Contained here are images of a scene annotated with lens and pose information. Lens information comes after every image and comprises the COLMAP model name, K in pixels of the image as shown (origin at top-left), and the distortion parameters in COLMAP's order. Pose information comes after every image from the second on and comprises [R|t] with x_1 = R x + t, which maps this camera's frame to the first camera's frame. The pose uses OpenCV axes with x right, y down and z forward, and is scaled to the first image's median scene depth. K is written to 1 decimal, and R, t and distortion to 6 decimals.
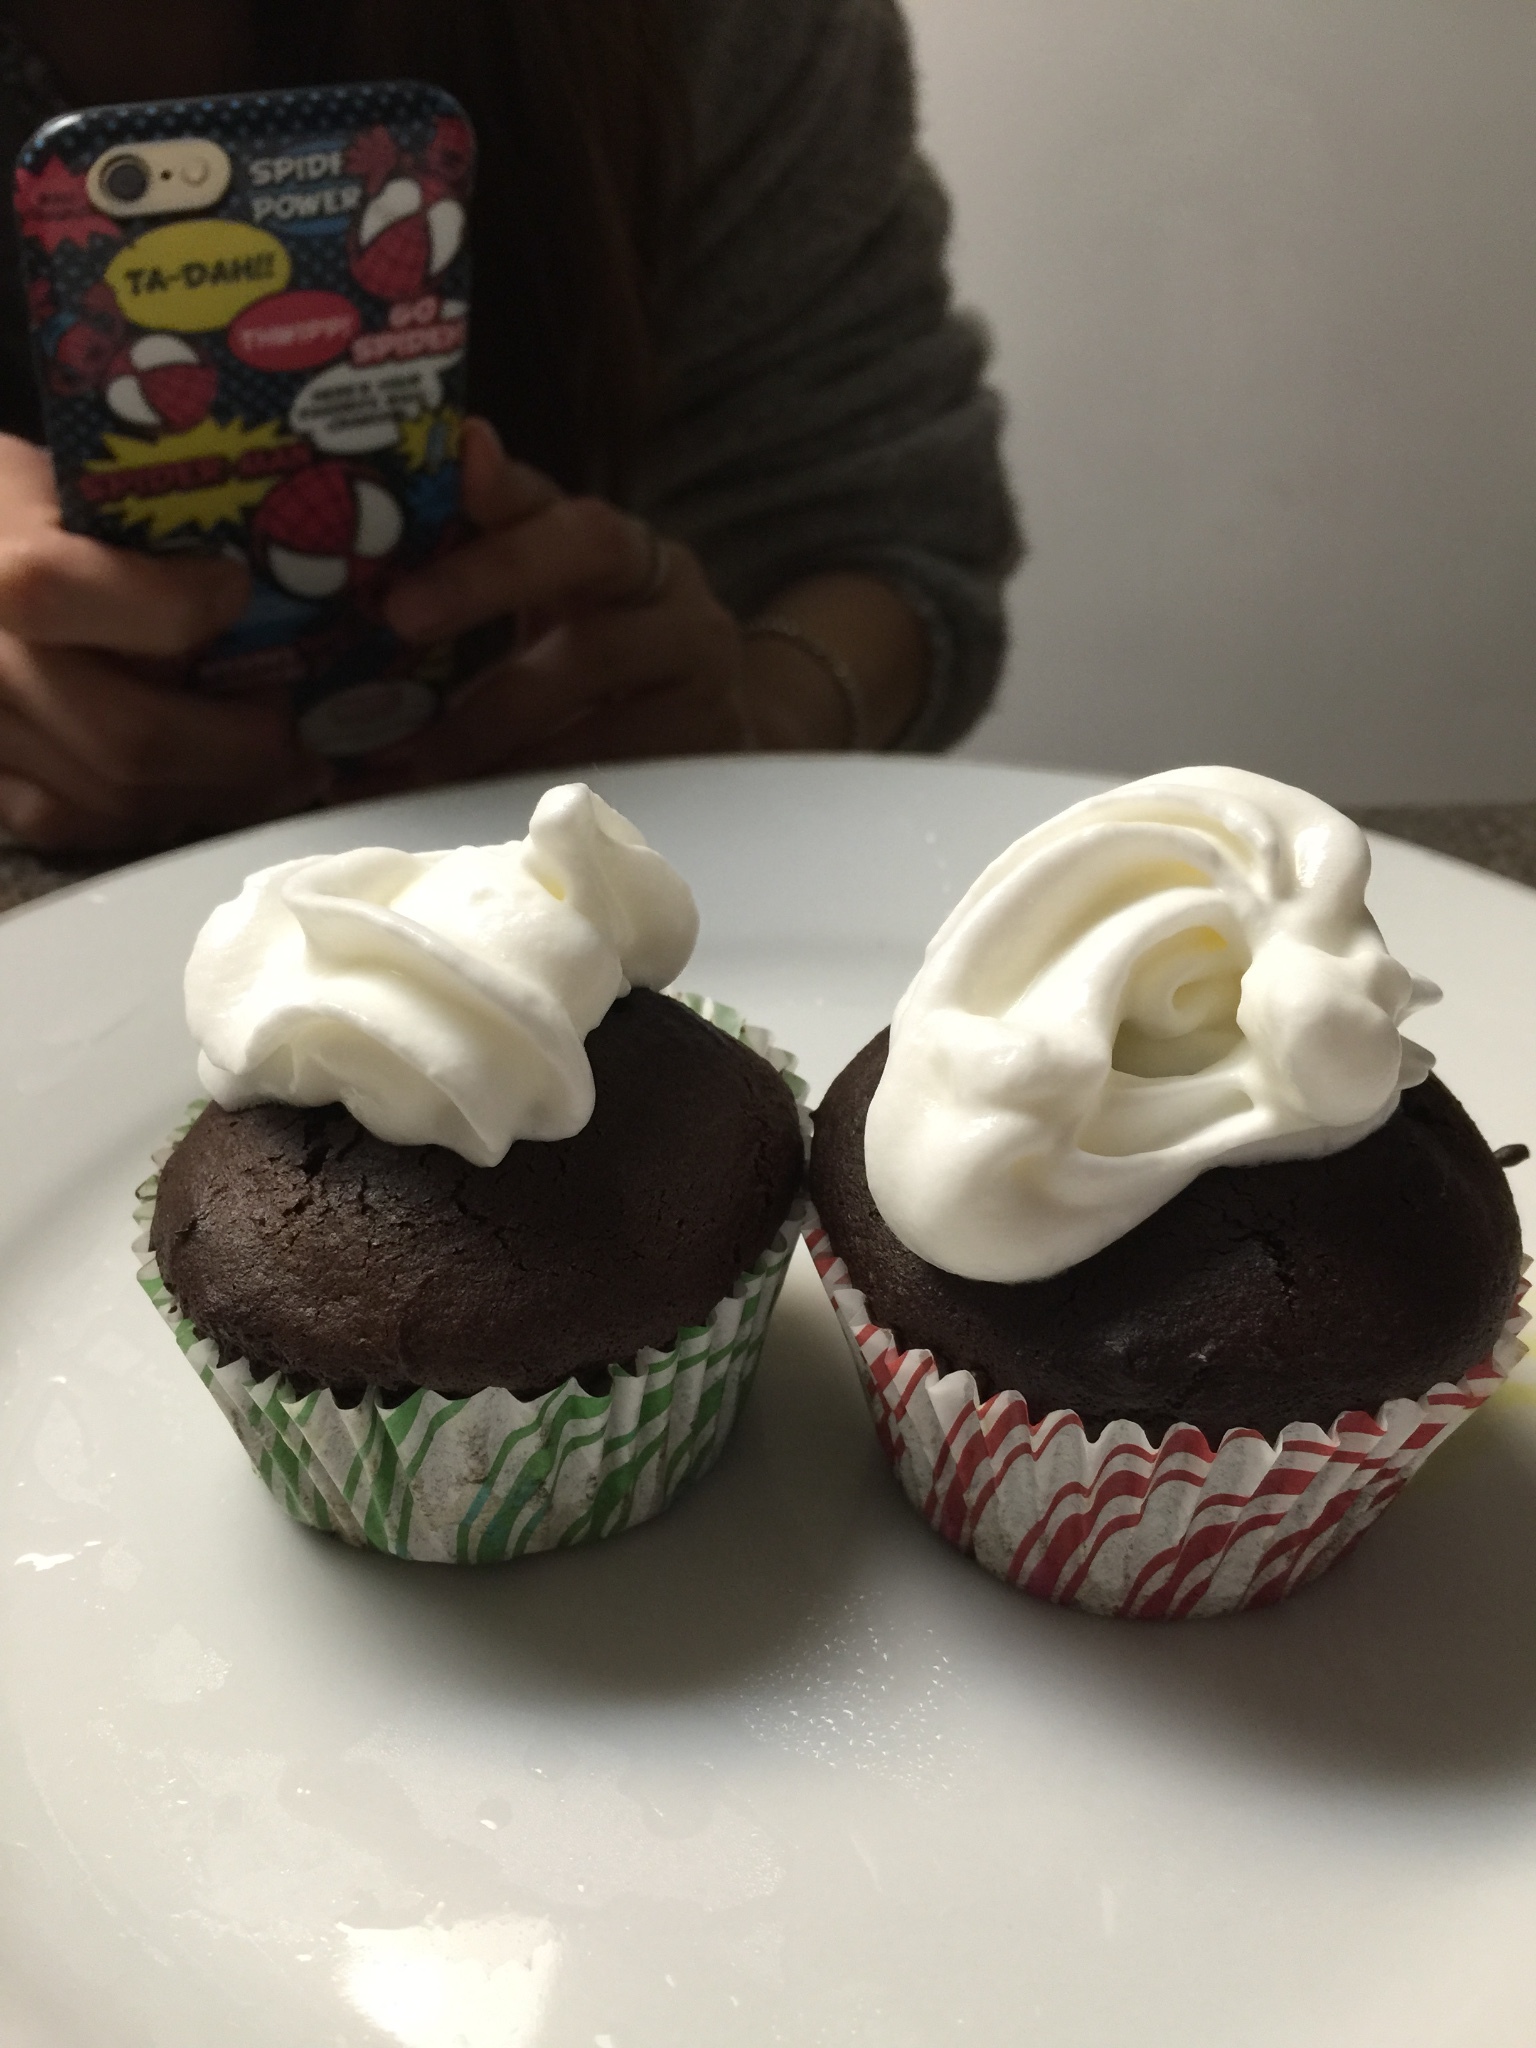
lens RADIAL K [[1784.3, 0, 781.4], [0, 1784.3, 1036.5], [0, 0, 1]] dist [0.049504, -0.033769]
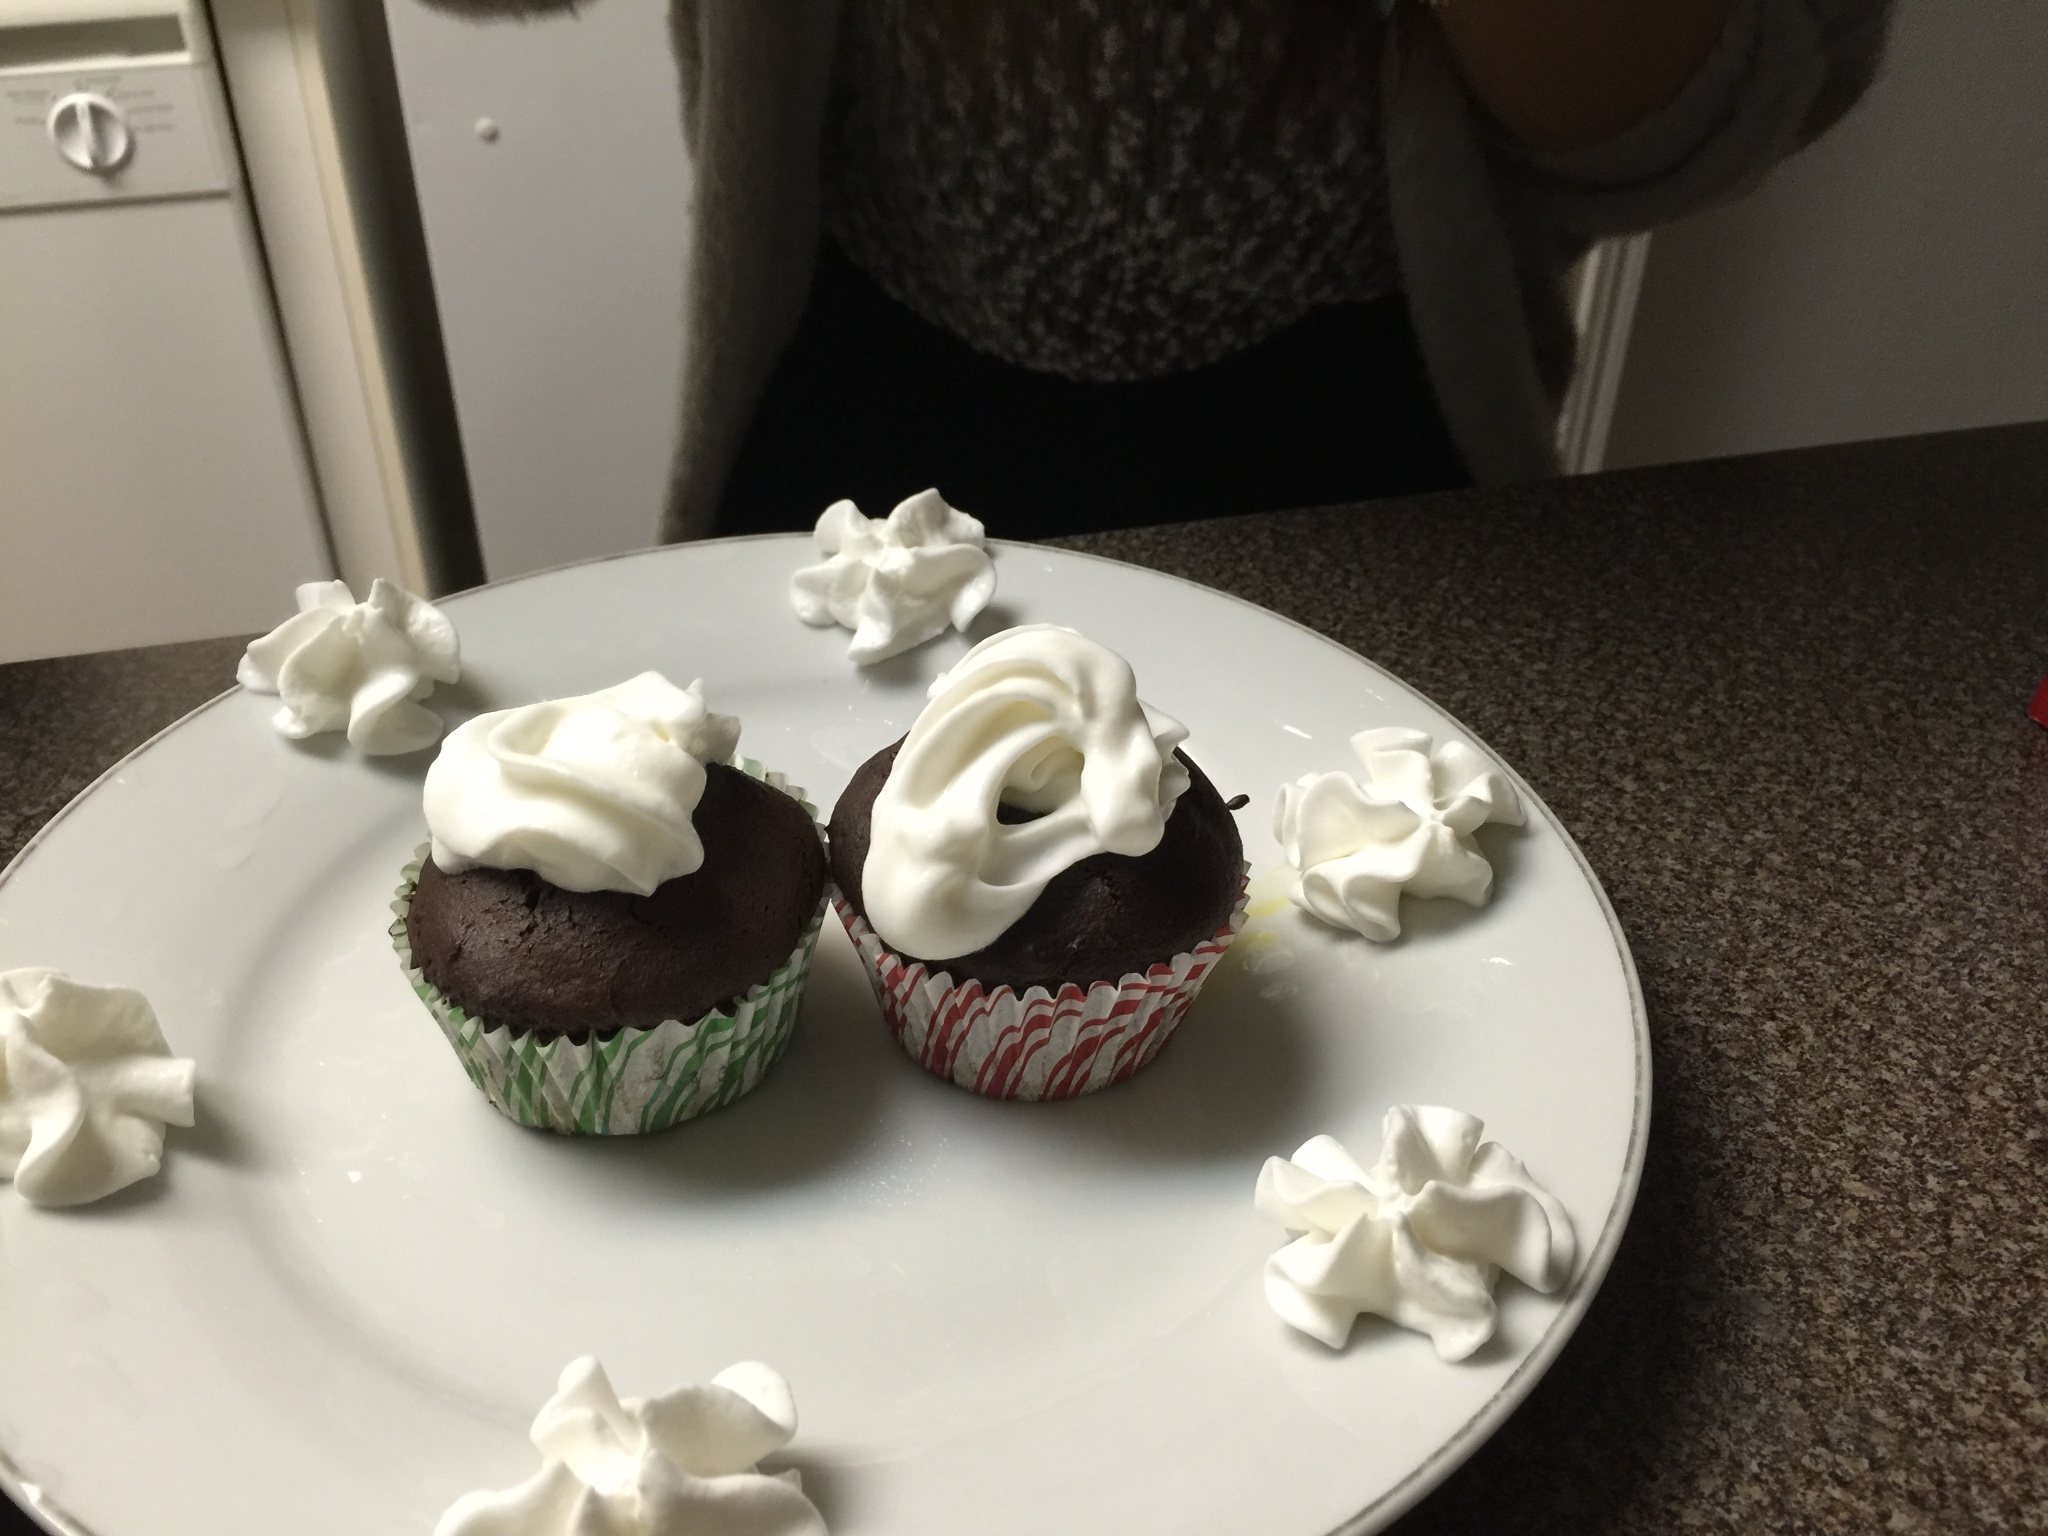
lens RADIAL K [[1784.3, 0, 1014.4], [0, 1784.3, 781.1], [0, 0, 1]] dist [0.049504, -0.033769]
pose [[0.972553, -0.115022, 0.202262, -0.151576], [0.099180, 0.991275, 0.086821, -0.133223], [-0.210483, -0.064377, 0.975475, -0.658252]]
